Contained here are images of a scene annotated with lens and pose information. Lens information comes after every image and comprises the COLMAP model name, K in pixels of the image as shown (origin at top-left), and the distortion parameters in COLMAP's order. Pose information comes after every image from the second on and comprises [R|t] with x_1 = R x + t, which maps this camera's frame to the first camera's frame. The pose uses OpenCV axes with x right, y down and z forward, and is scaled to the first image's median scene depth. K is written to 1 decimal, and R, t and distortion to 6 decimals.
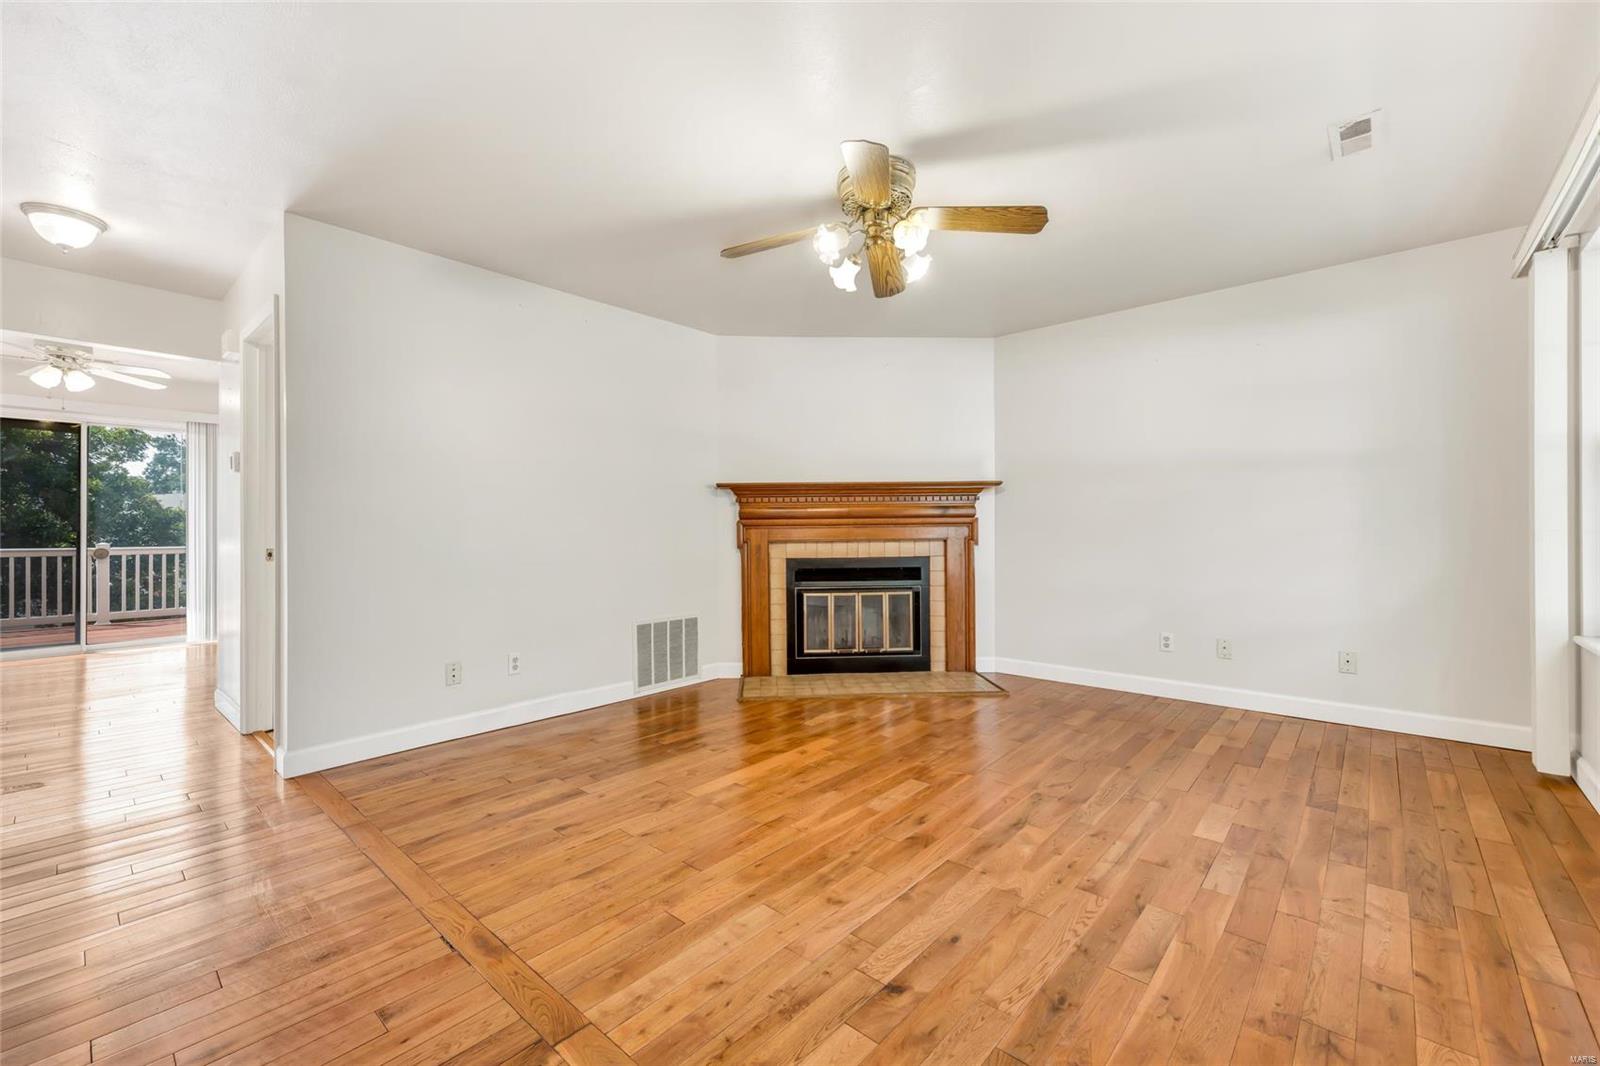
lens RADIAL K [[653.3, 0, 793.5], [0, 653.3, 532.9], [0, 0, 1]] dist [-0.000142, -0.000015]
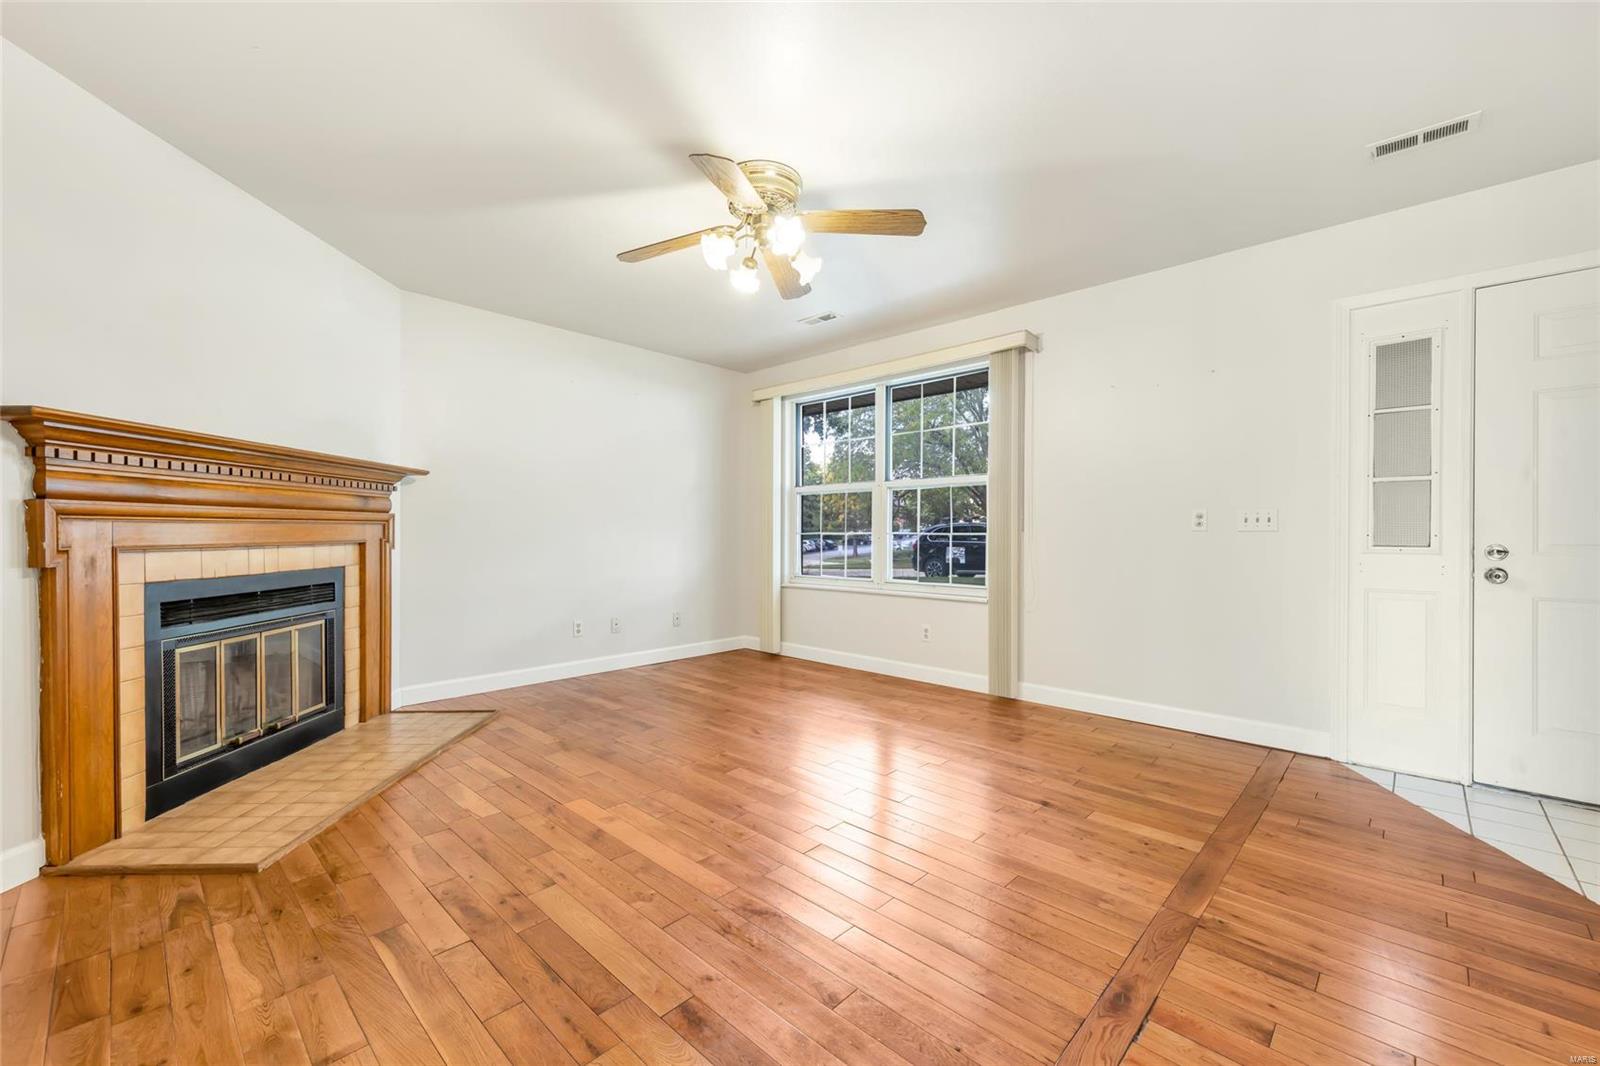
lens RADIAL K [[653.3, 0, 793.5], [0, 653.3, 532.9], [0, 0, 1]] dist [-0.000142, -0.000015]
pose [[0.034236, 0.005414, 0.999399, -0.481577], [0.002848, 0.999981, -0.005515, 0.005587], [-0.999410, 0.003035, 0.034220, 0.497596]]
